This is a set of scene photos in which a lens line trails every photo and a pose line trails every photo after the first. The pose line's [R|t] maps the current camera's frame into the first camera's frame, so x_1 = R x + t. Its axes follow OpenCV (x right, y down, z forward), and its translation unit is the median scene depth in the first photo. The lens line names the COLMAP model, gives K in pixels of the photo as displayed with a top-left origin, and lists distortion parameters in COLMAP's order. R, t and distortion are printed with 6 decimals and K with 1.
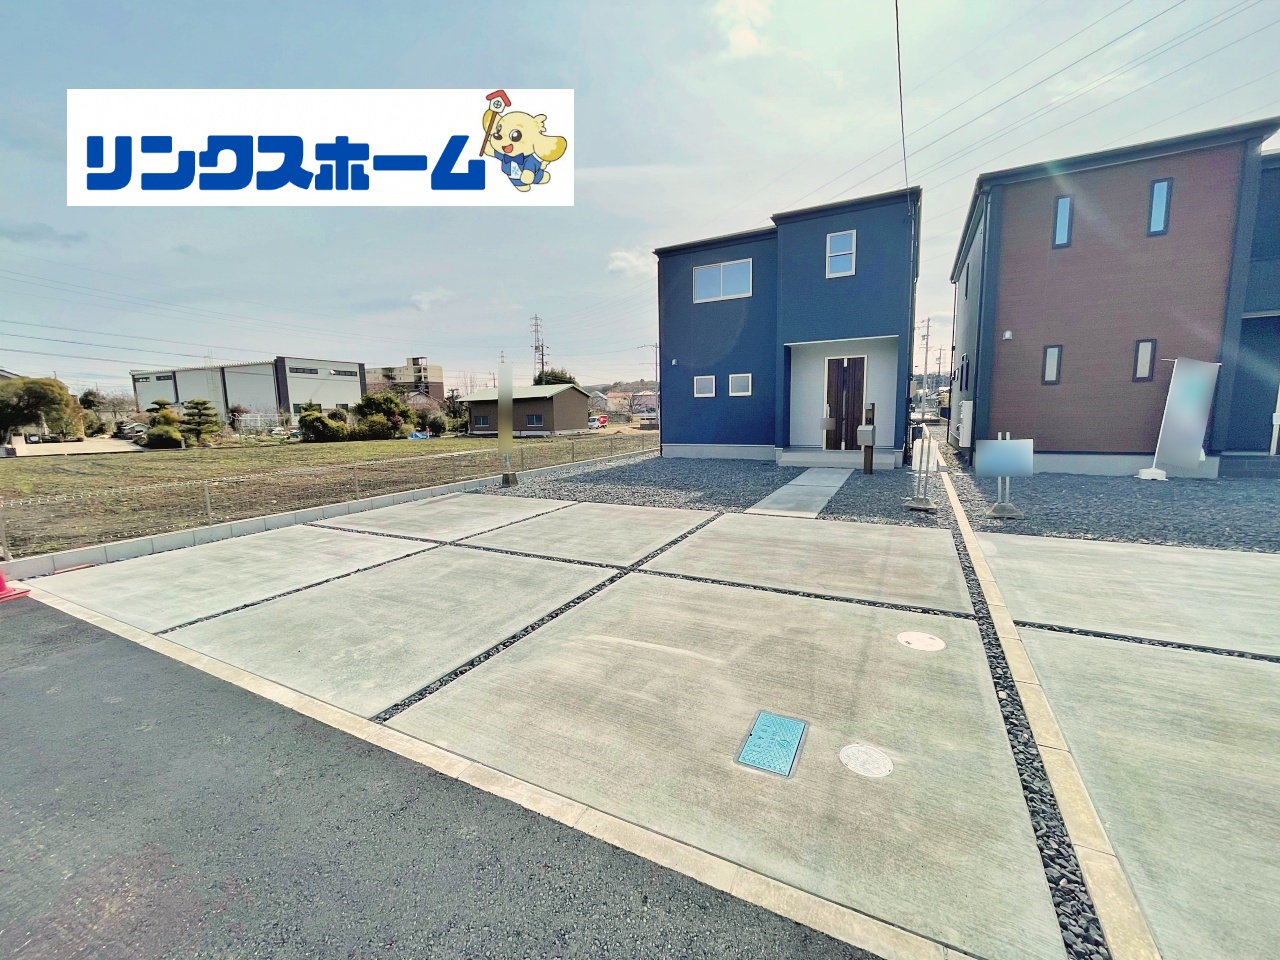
lens RADIAL K [[519.3, 0, 636.2], [0, 519.3, 476.1], [0, 0, 1]] dist [-0.002367, -0.001176]
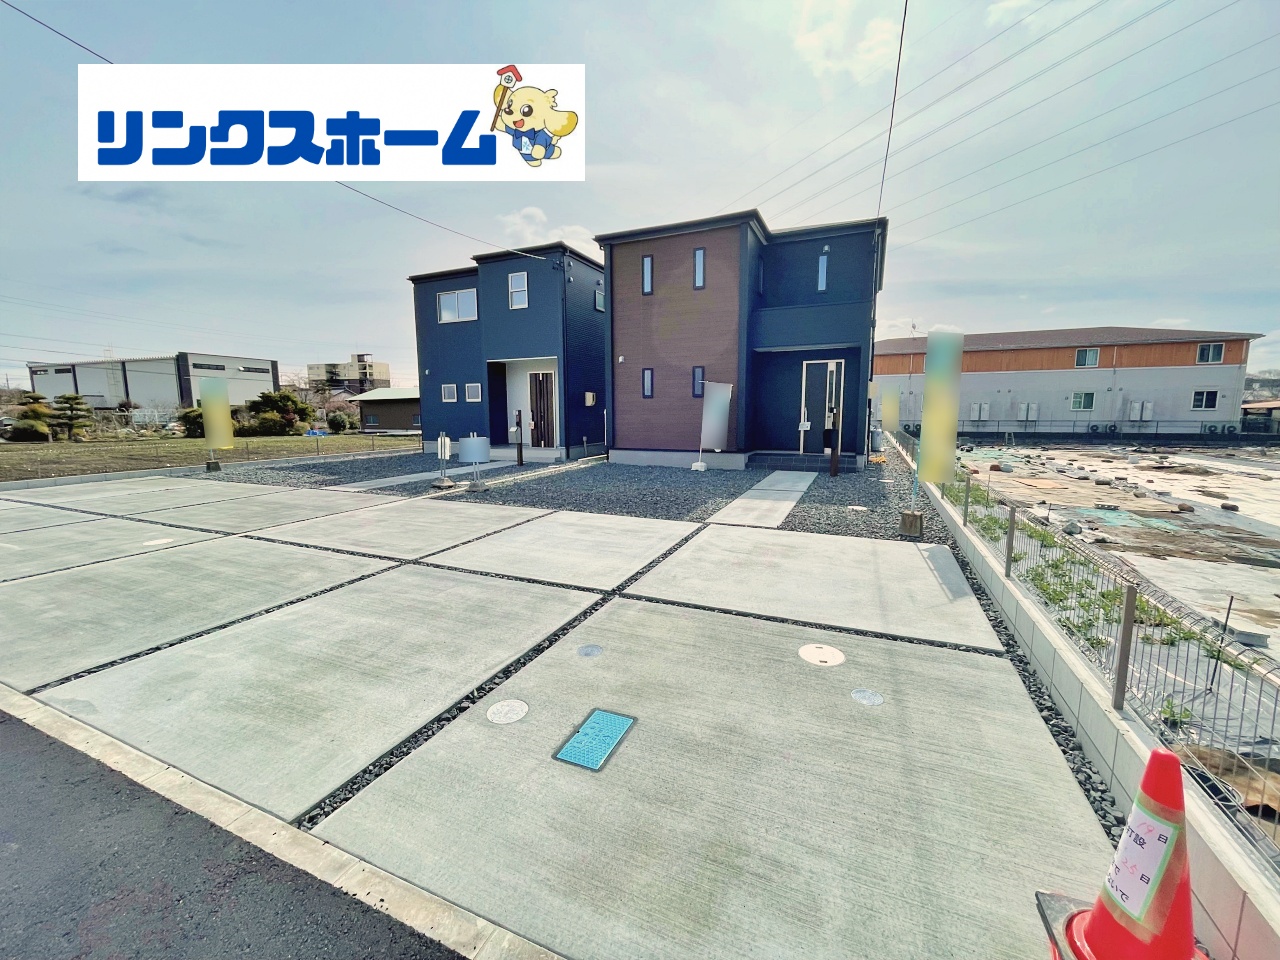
lens RADIAL K [[519.3, 0, 635.2], [0, 519.3, 475.2], [0, 0, 1]] dist [-0.002367, -0.001176]
pose [[0.997714, 0.008203, 0.067076, 0.761587], [-0.007891, 0.999957, -0.004916, 0.027751], [-0.067113, 0.004376, 0.997736, -0.341156]]
